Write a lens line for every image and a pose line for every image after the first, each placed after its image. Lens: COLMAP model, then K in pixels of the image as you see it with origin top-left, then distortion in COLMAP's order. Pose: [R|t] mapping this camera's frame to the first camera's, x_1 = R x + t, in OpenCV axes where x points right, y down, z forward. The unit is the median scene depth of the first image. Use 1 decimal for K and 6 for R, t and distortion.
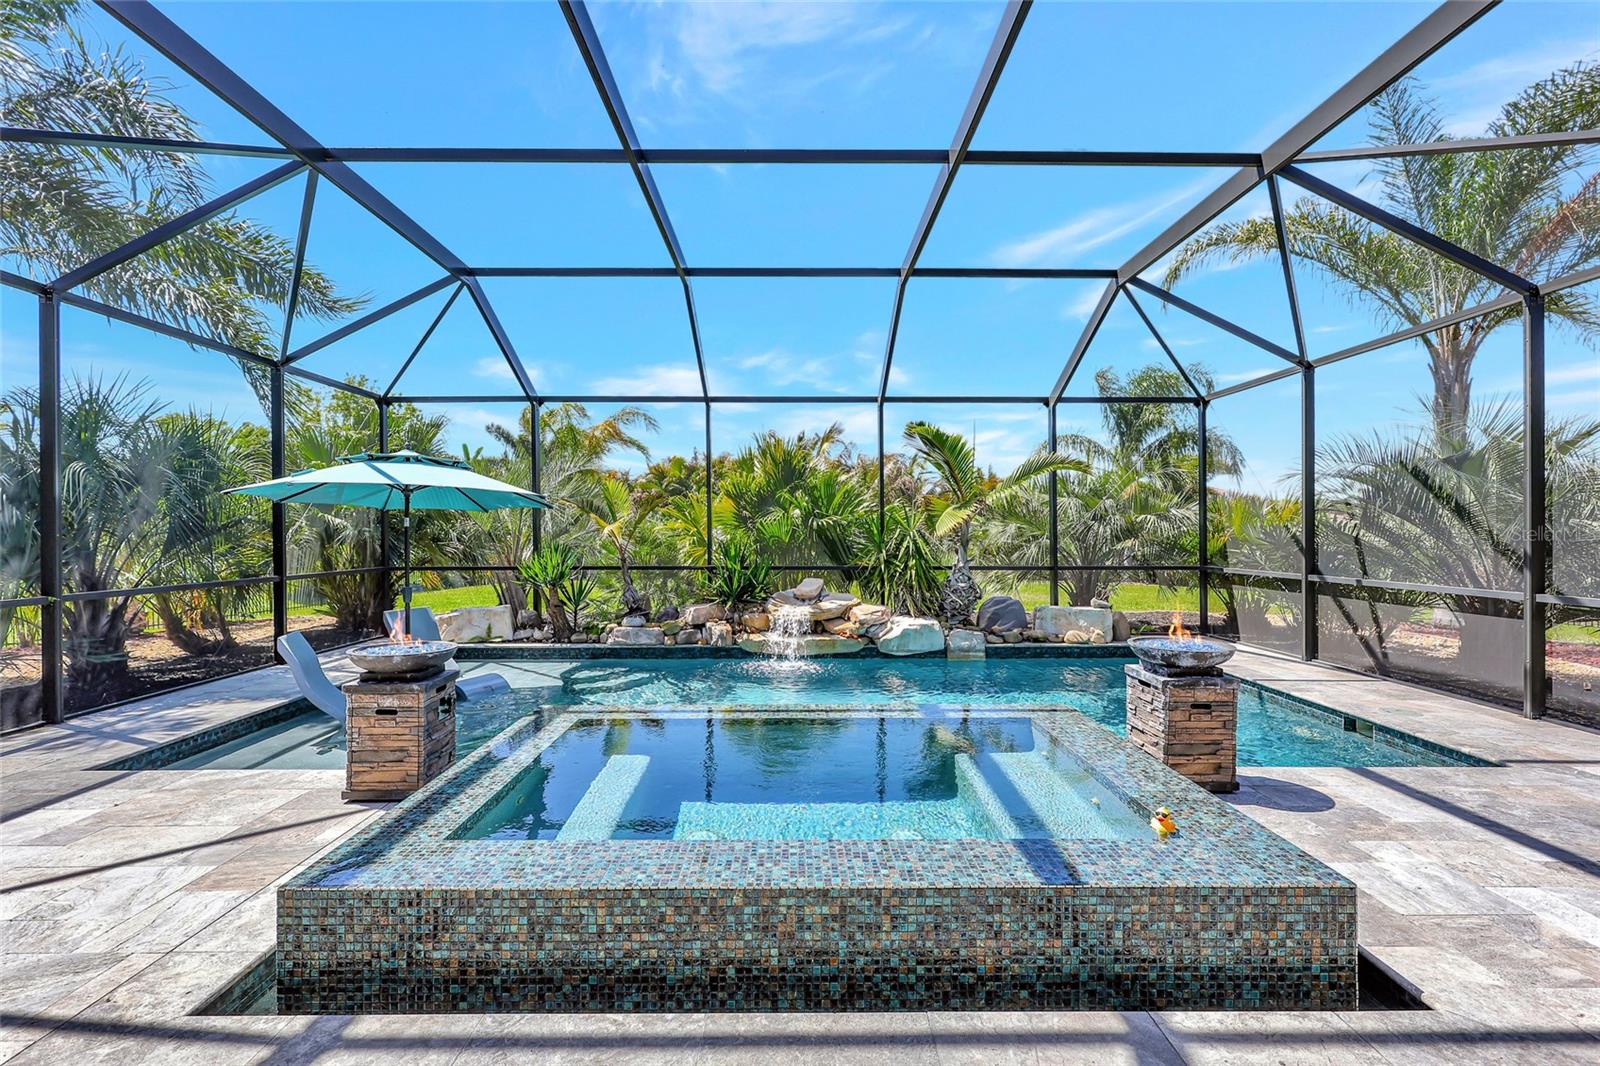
lens RADIAL K [[738.5, 0, 800.0], [0, 738.5, 533.0], [0, 0, 1]] dist [-0.002340, 0.000880]
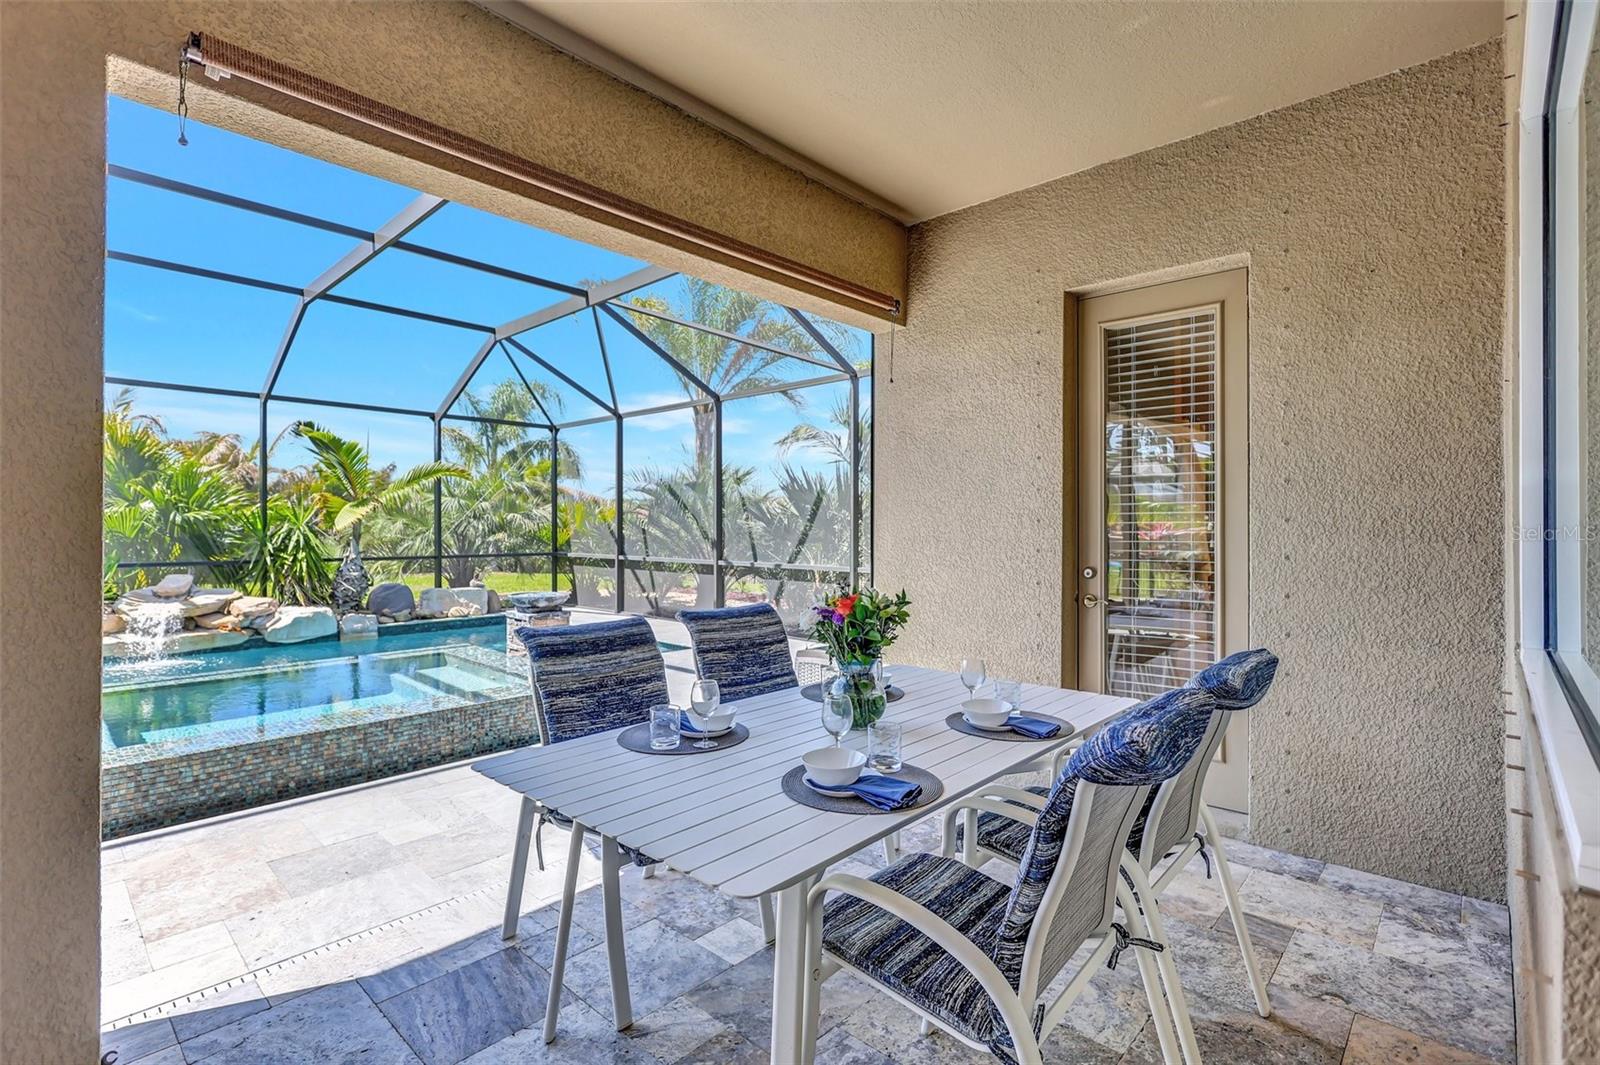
lens RADIAL K [[744.3, 0, 800.3], [0, 744.3, 518.3], [0, 0, 1]] dist [-0.006151, -0.000214]
pose [[0.685594, 0.009932, 0.727917, -0.140363], [-0.001334, 0.999922, -0.012387, -0.001027], [-0.727983, 0.007522, 0.685554, -0.268499]]
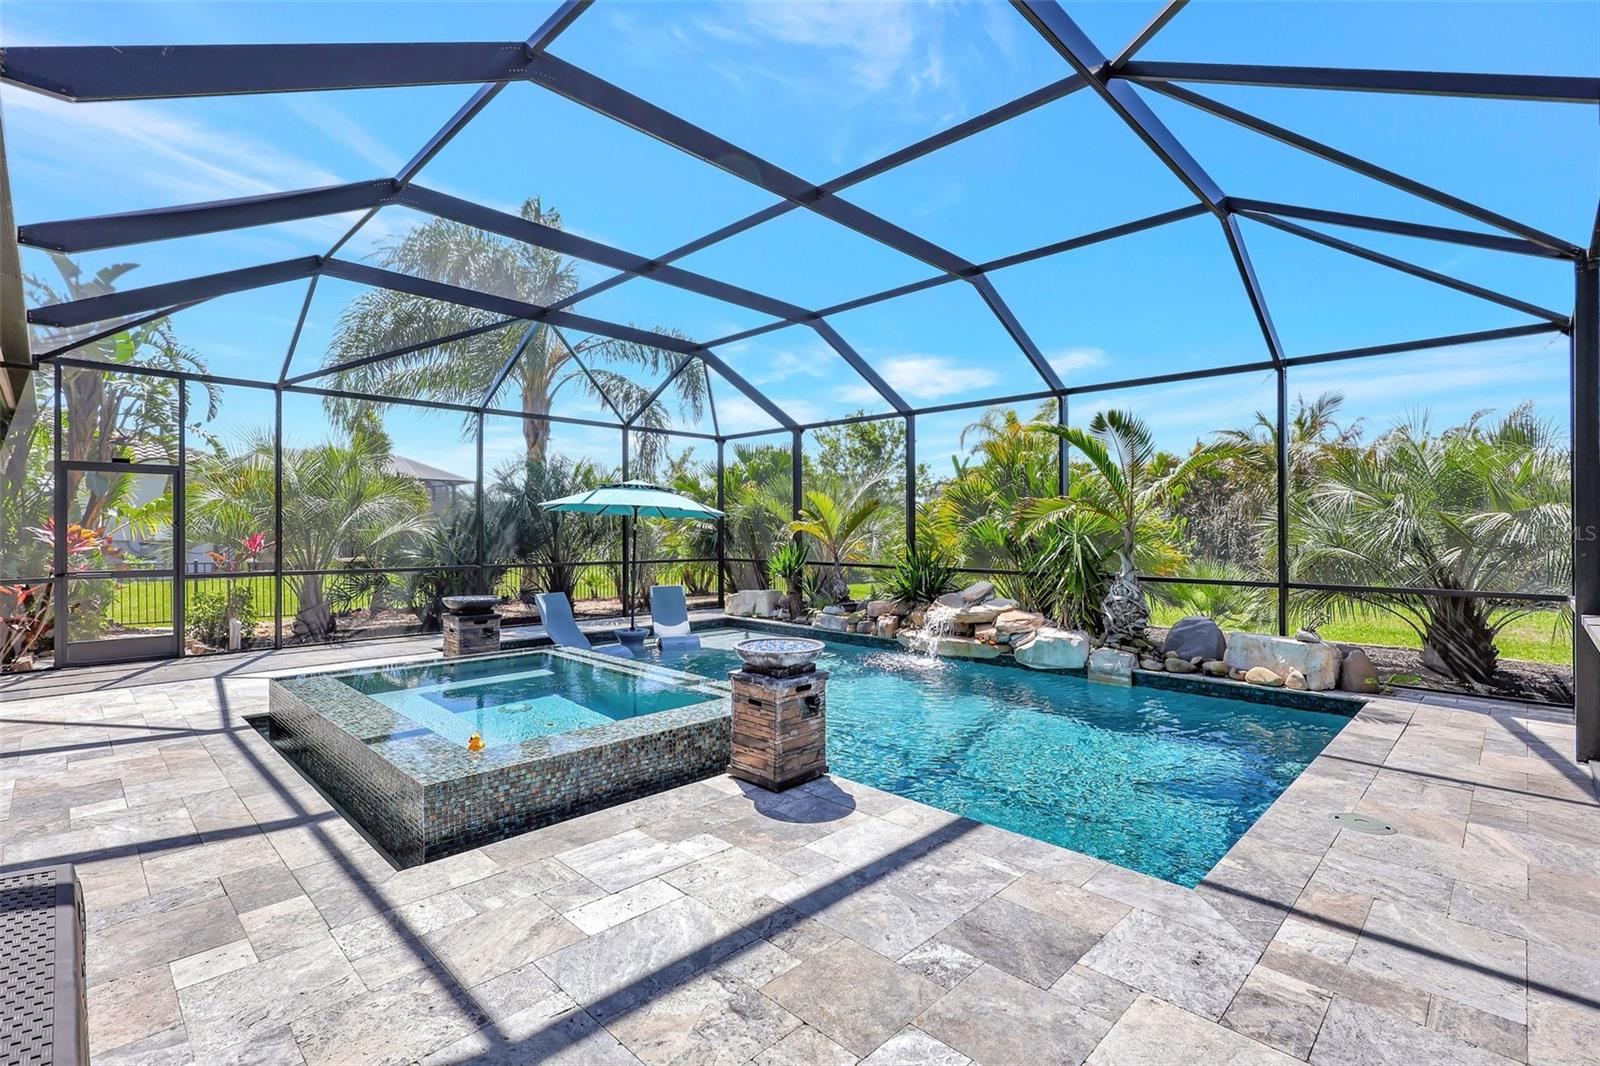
lens RADIAL K [[732.0, 0, 790.9], [0, 732.0, 536.9], [0, 0, 1]] dist [-0.004312, -0.000324]
pose [[0.704919, 0.008099, -0.709242, 0.573010], [-0.006370, 0.999967, 0.005087, -0.003080], [0.709259, 0.000932, 0.704947, 0.128668]]
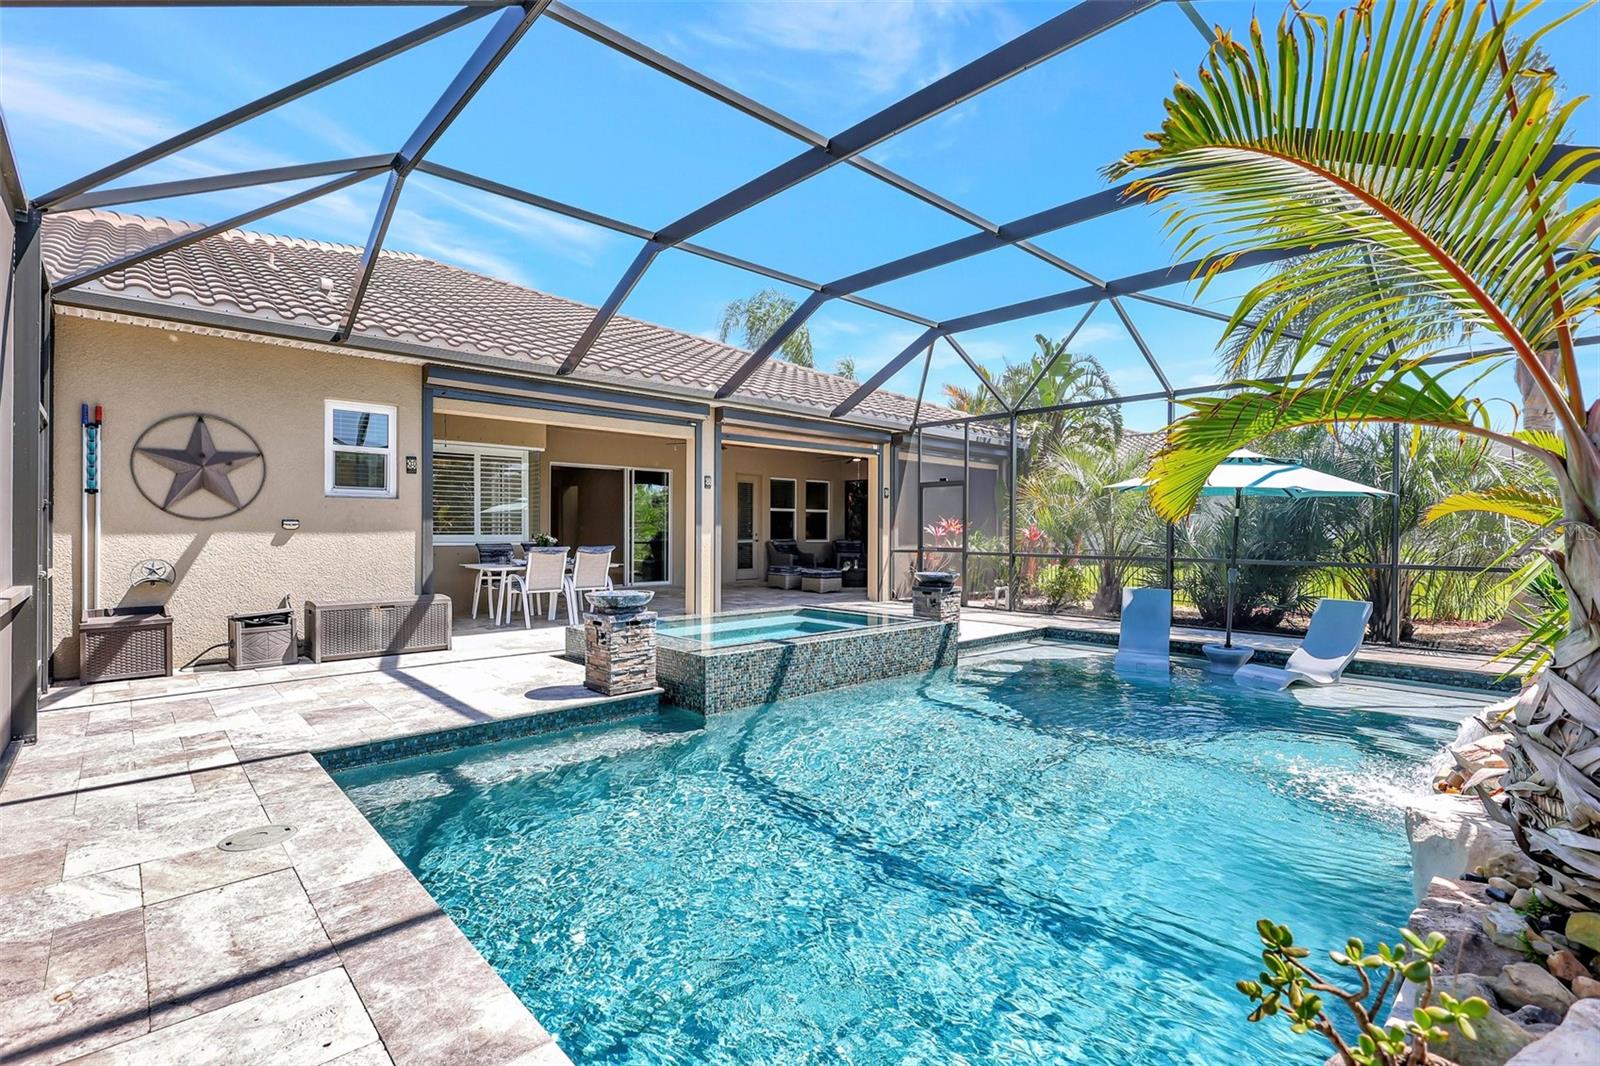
lens RADIAL K [[738.5, 0, 800.0], [0, 738.5, 533.0], [0, 0, 1]] dist [-0.002340, 0.000880]
pose [[-0.734654, 0.001153, -0.678441, 0.558687], [-0.005574, 0.999955, 0.007734, 0.008894], [0.678419, 0.009463, -0.734614, 1.047977]]
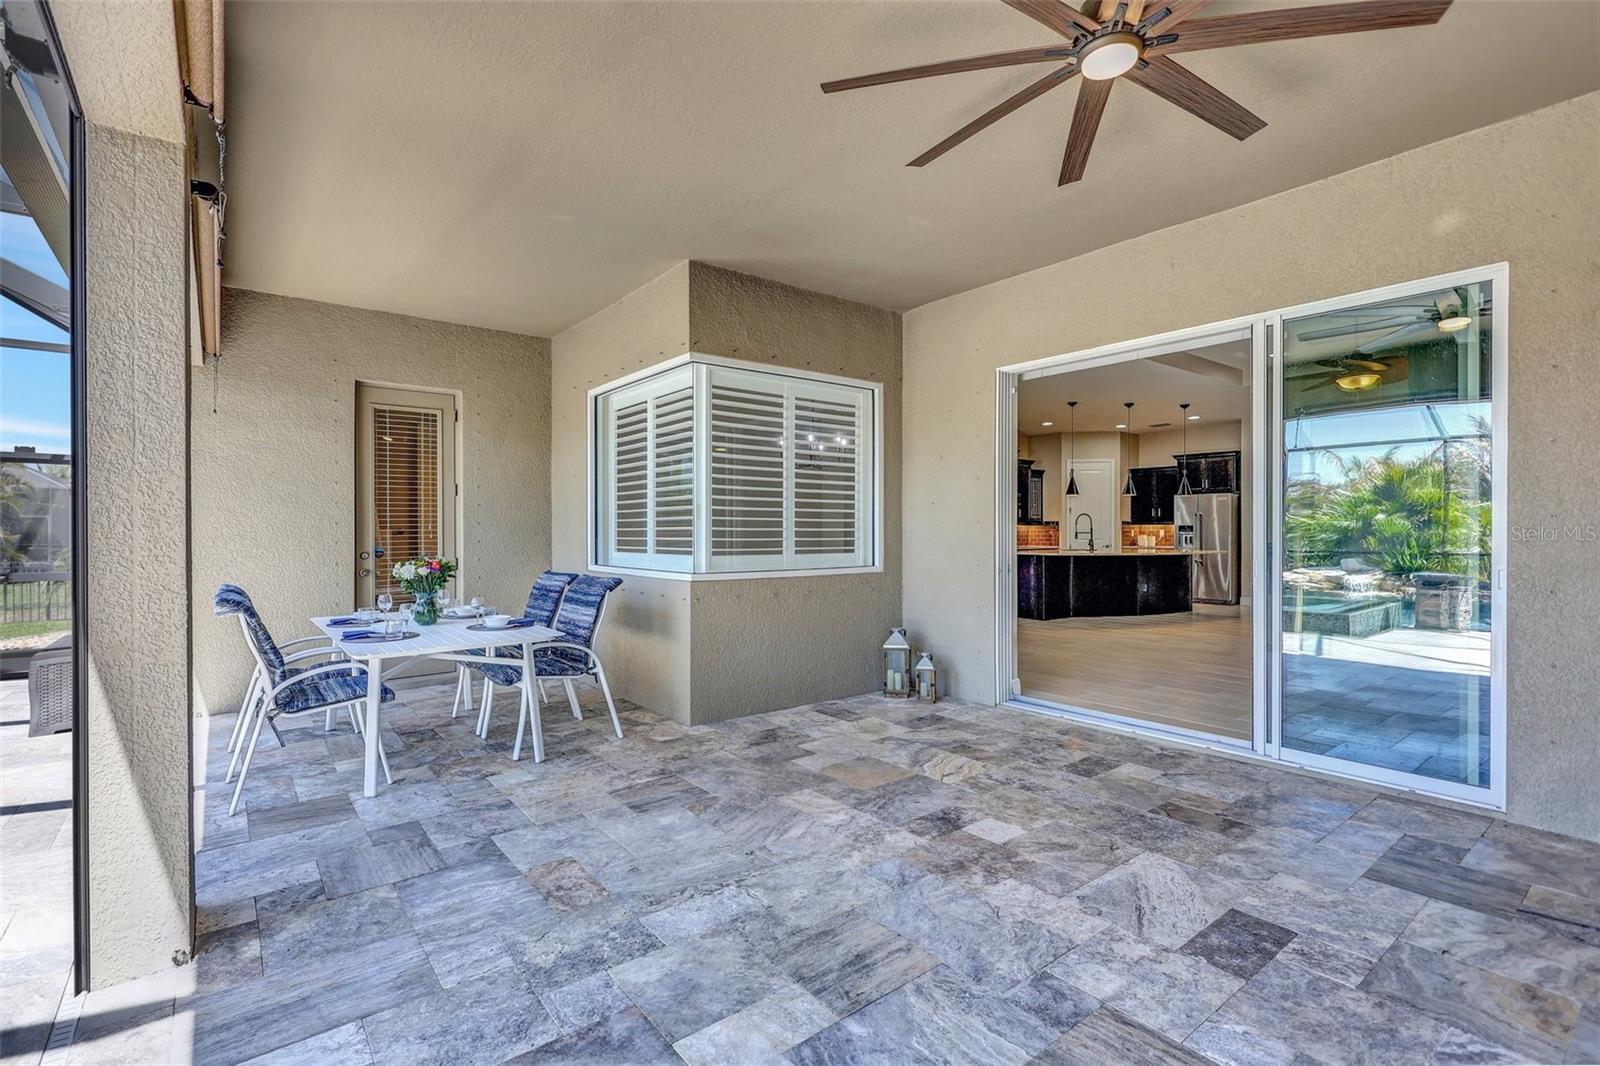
lens RADIAL K [[738.5, 0, 800.0], [0, 738.5, 533.0], [0, 0, 1]] dist [-0.002340, 0.000880]
pose [[-0.613658, 0.000326, 0.789572, -0.517080], [0.004677, 0.999984, 0.003221, 0.003236], [-0.789558, 0.005669, -0.613649, 0.012516]]
